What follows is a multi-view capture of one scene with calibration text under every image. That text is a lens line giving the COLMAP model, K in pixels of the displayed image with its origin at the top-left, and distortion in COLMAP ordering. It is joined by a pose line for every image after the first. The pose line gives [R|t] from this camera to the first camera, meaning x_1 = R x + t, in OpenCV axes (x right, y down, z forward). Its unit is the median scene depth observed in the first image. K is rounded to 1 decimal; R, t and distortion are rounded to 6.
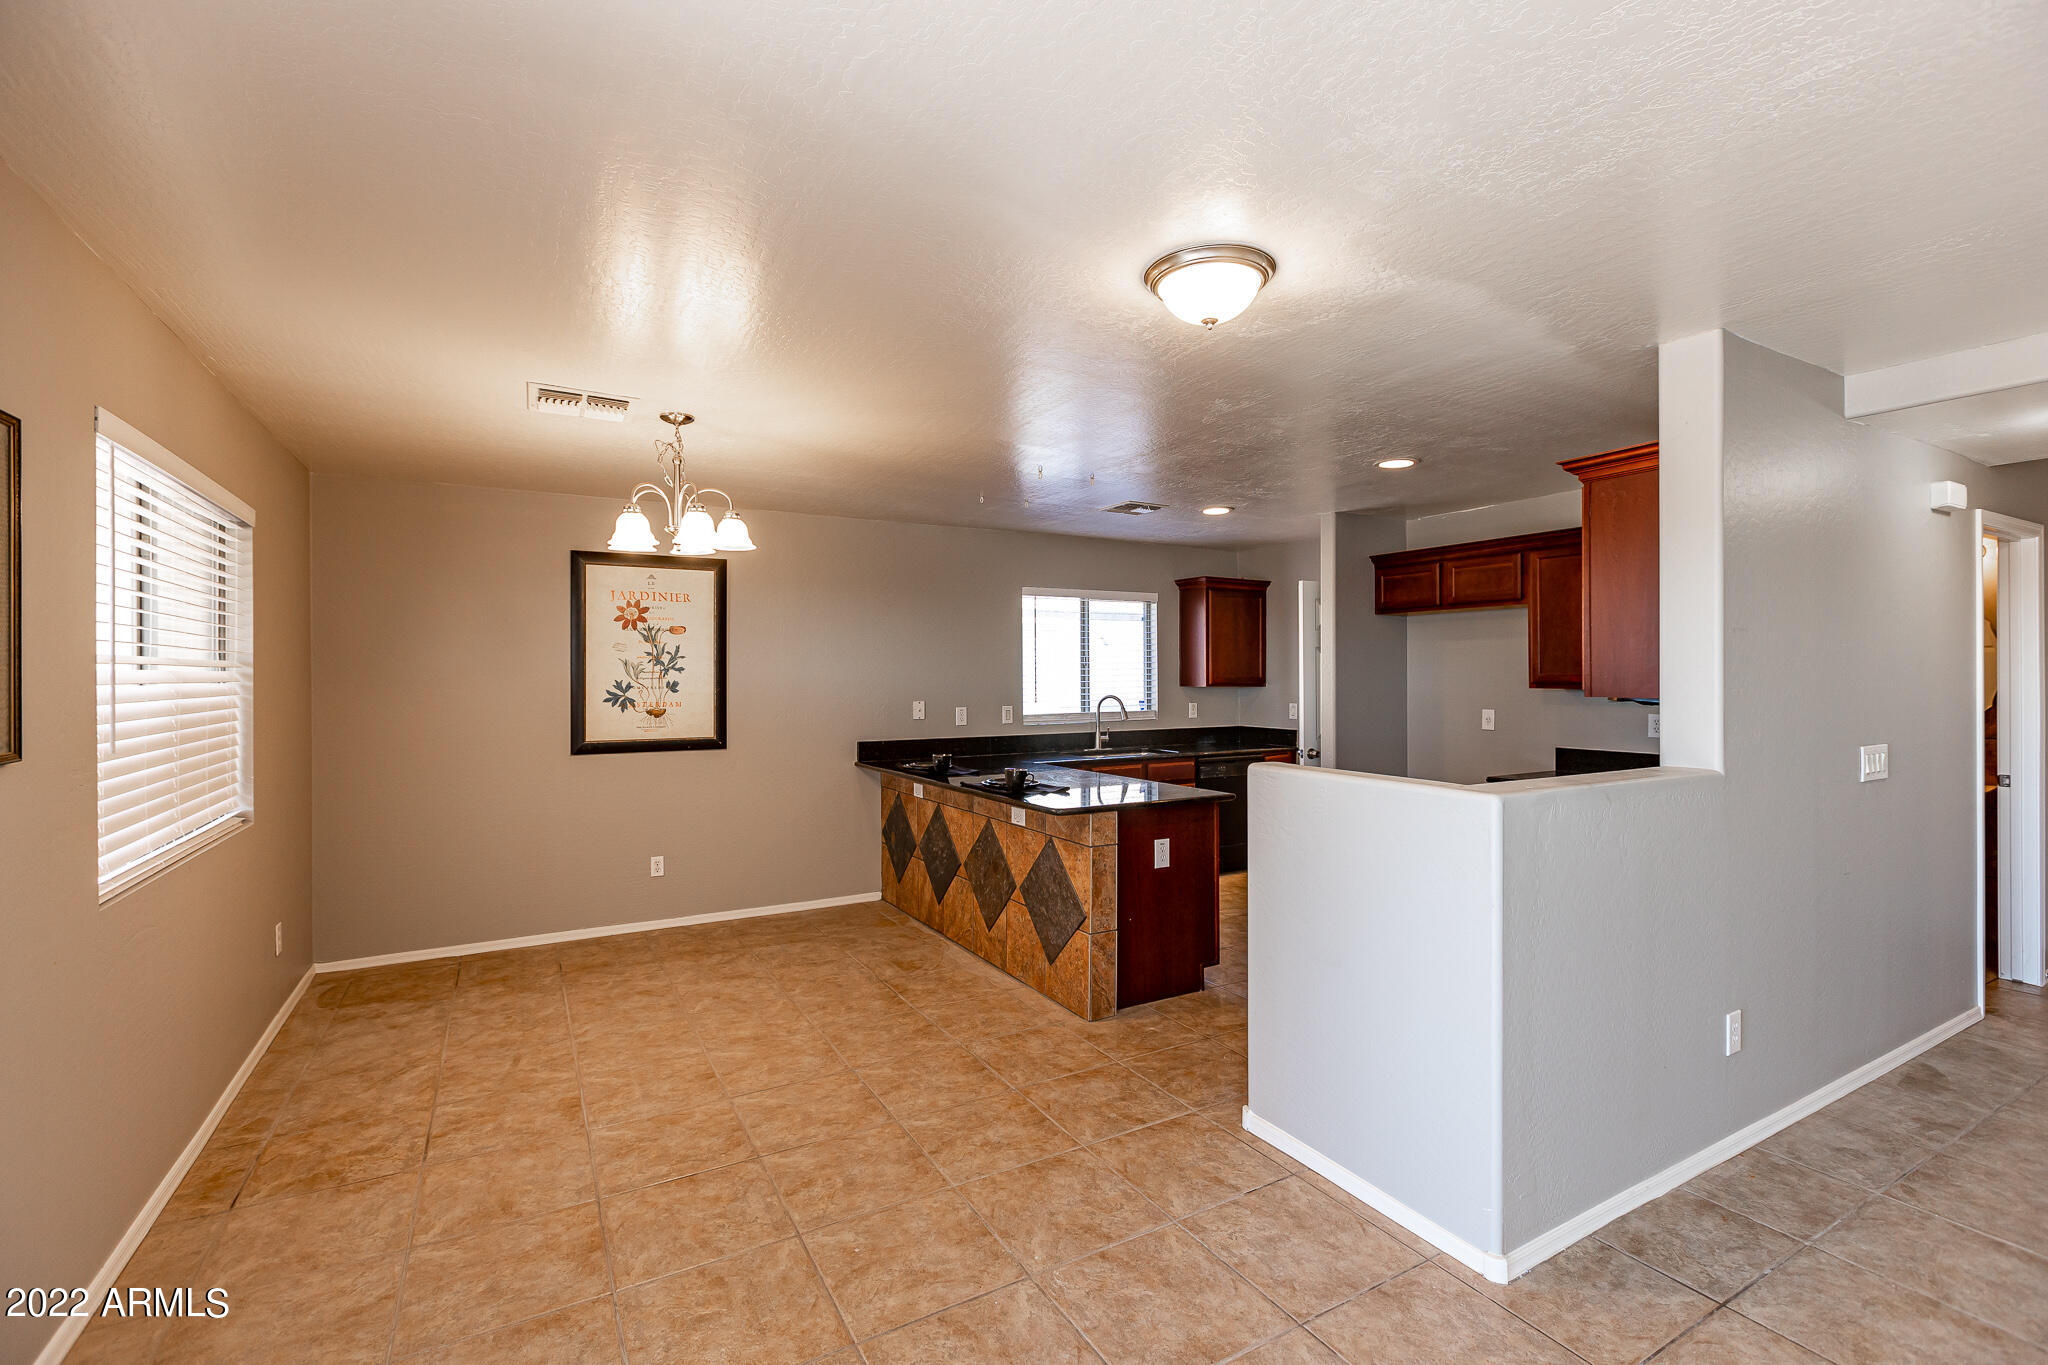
lens RADIAL K [[903.6, 0, 1024.8], [0, 903.6, 674.8], [0, 0, 1]] dist [0.001193, -0.000726]
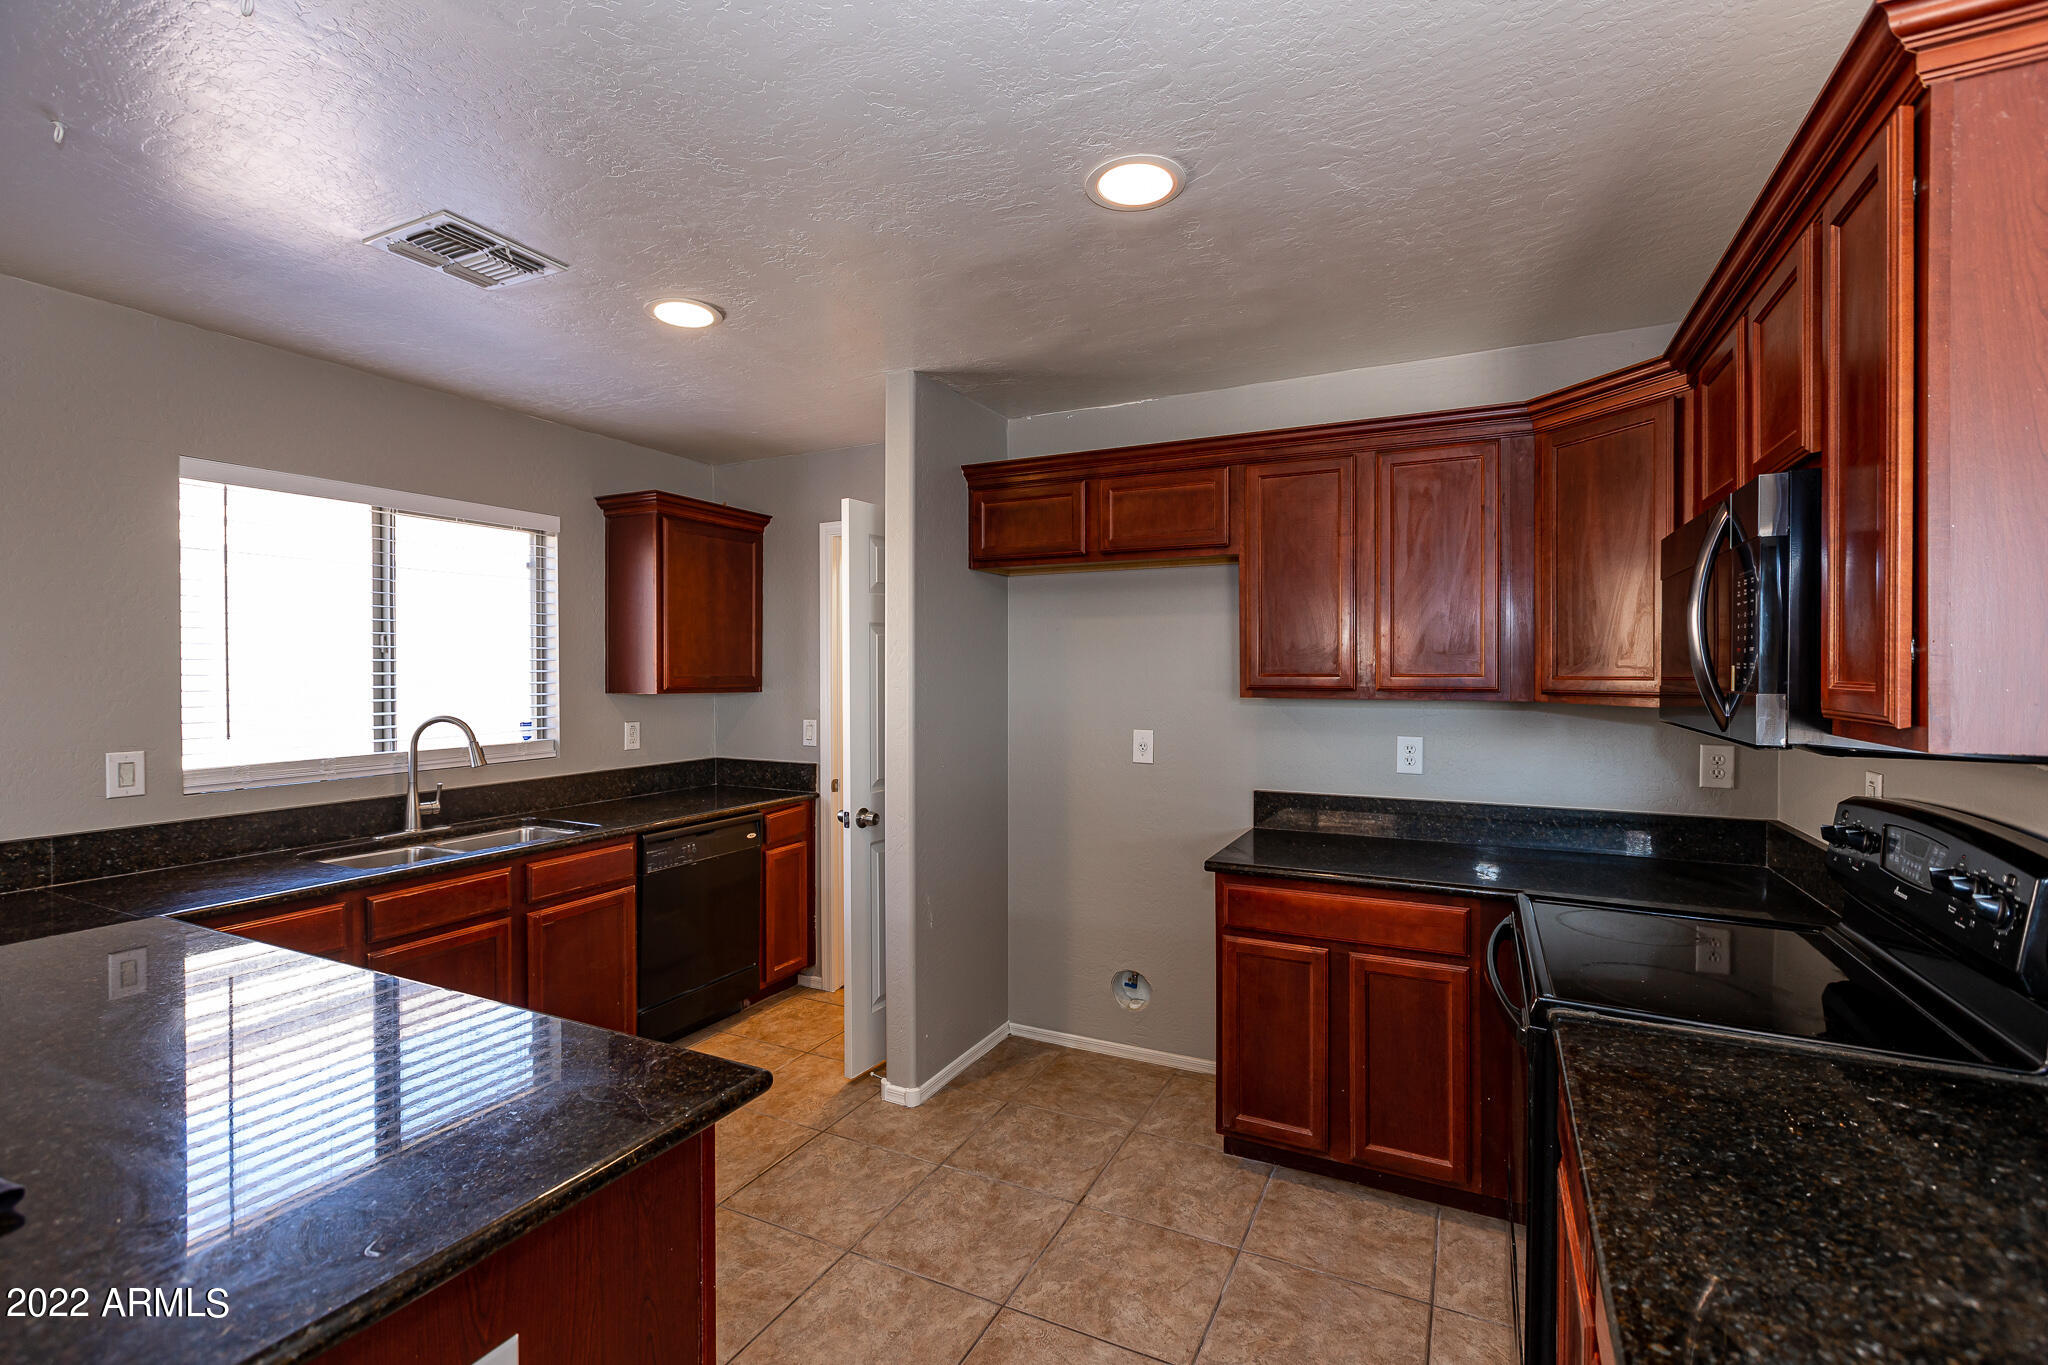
lens RADIAL K [[903.6, 0, 1024.8], [0, 903.6, 674.8], [0, 0, 1]] dist [0.001193, -0.000726]
pose [[0.830403, -0.001226, 0.557162, 0.103251], [-0.002034, 0.999984, 0.005231, -0.002246], [-0.557160, -0.005477, 0.830387, 0.541028]]
